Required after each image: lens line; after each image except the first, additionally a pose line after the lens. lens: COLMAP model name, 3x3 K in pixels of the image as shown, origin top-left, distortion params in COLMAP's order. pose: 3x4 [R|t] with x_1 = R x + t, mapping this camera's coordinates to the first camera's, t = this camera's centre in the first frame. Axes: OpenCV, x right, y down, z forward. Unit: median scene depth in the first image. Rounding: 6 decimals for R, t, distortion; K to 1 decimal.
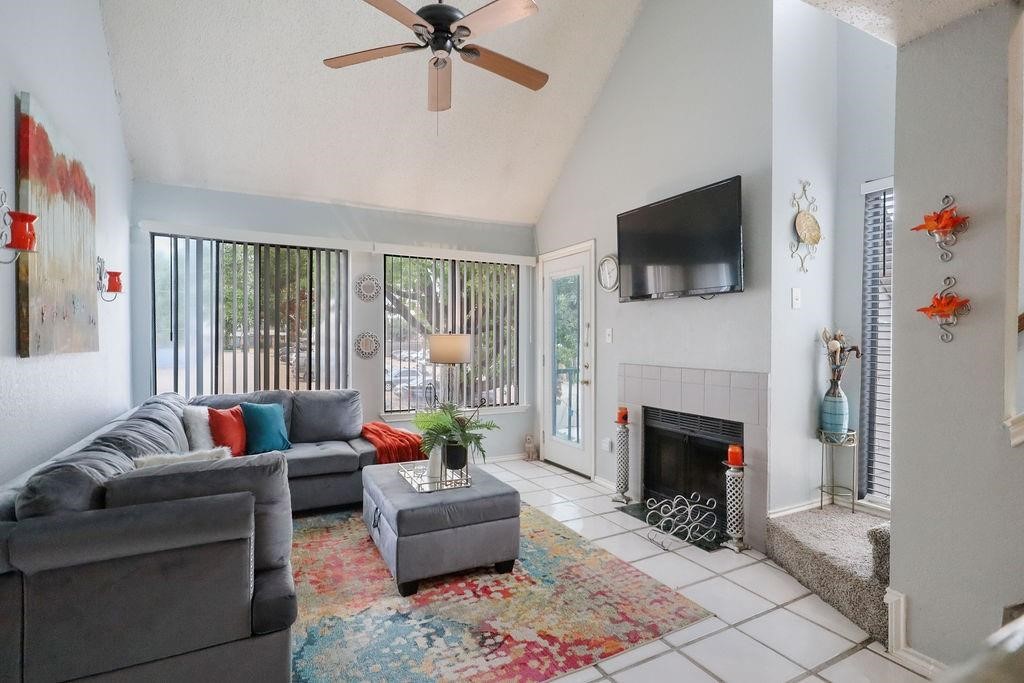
lens RADIAL K [[506.3, 0, 512.0], [0, 506.3, 341.5], [0, 0, 1]] dist [-0.017997, 0.010781]
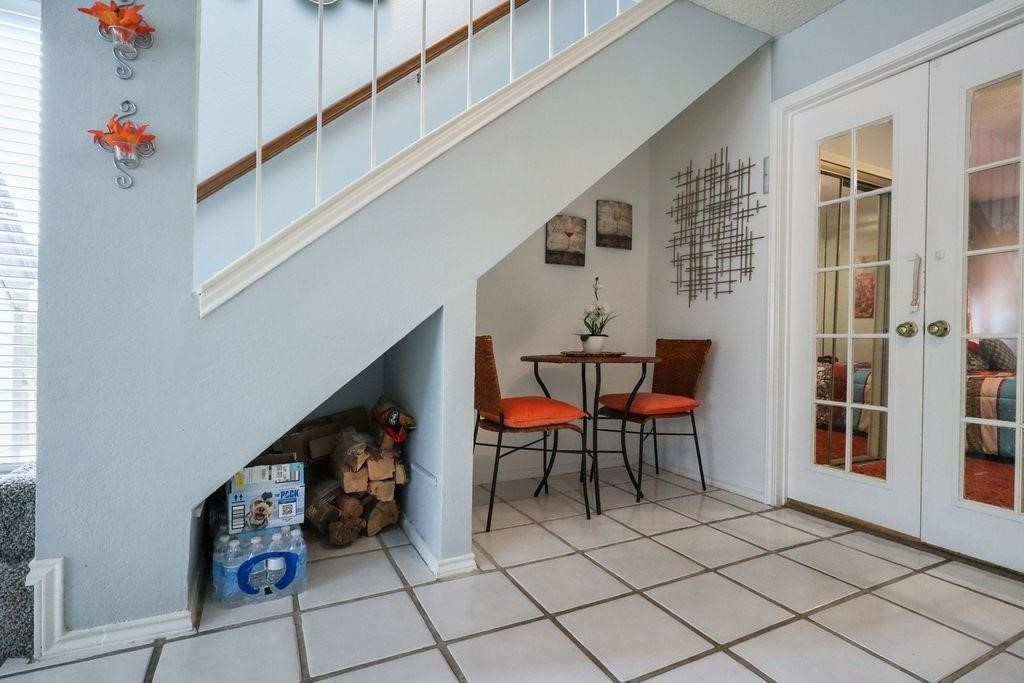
lens RADIAL K [[506.3, 0, 512.0], [0, 506.3, 341.5], [0, 0, 1]] dist [-0.017997, 0.010781]
pose [[0.026036, -0.008729, 0.999623, 0.096754], [-0.008145, 0.999927, 0.008944, 0.153831], [-0.999628, -0.008375, 0.025963, 0.289377]]
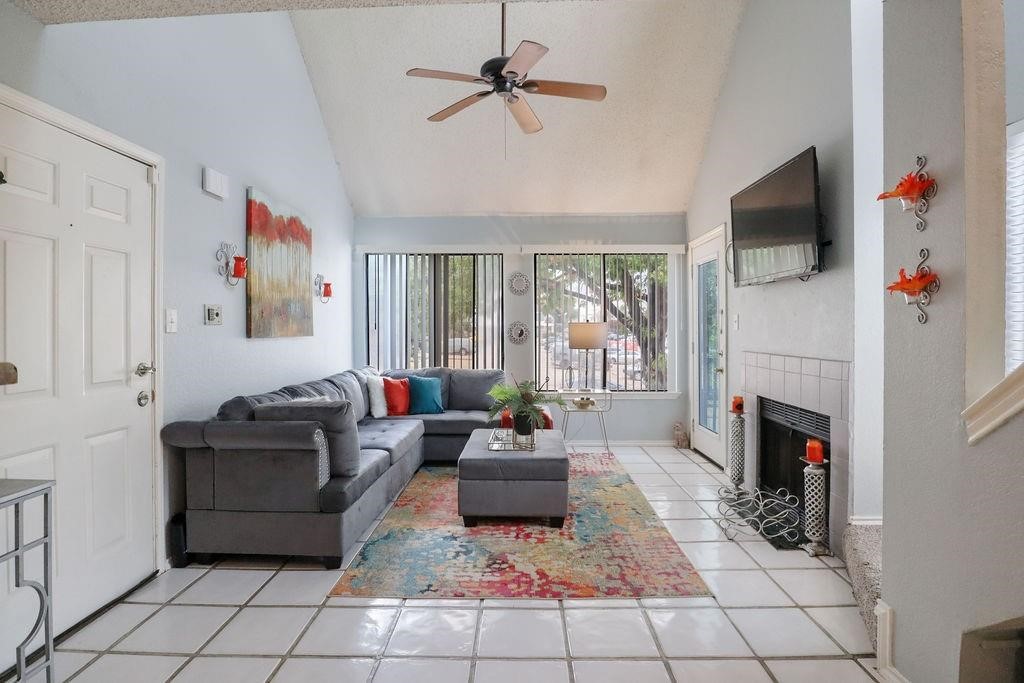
lens RADIAL K [[507.5, 0, 515.0], [0, 507.5, 327.3], [0, 0, 1]] dist [-0.028354, 0.001162]
pose [[0.880510, -0.007427, -0.473969, 0.462967], [0.003901, 0.999957, -0.008422, 0.008581], [0.474011, 0.005567, 0.880501, -0.069104]]
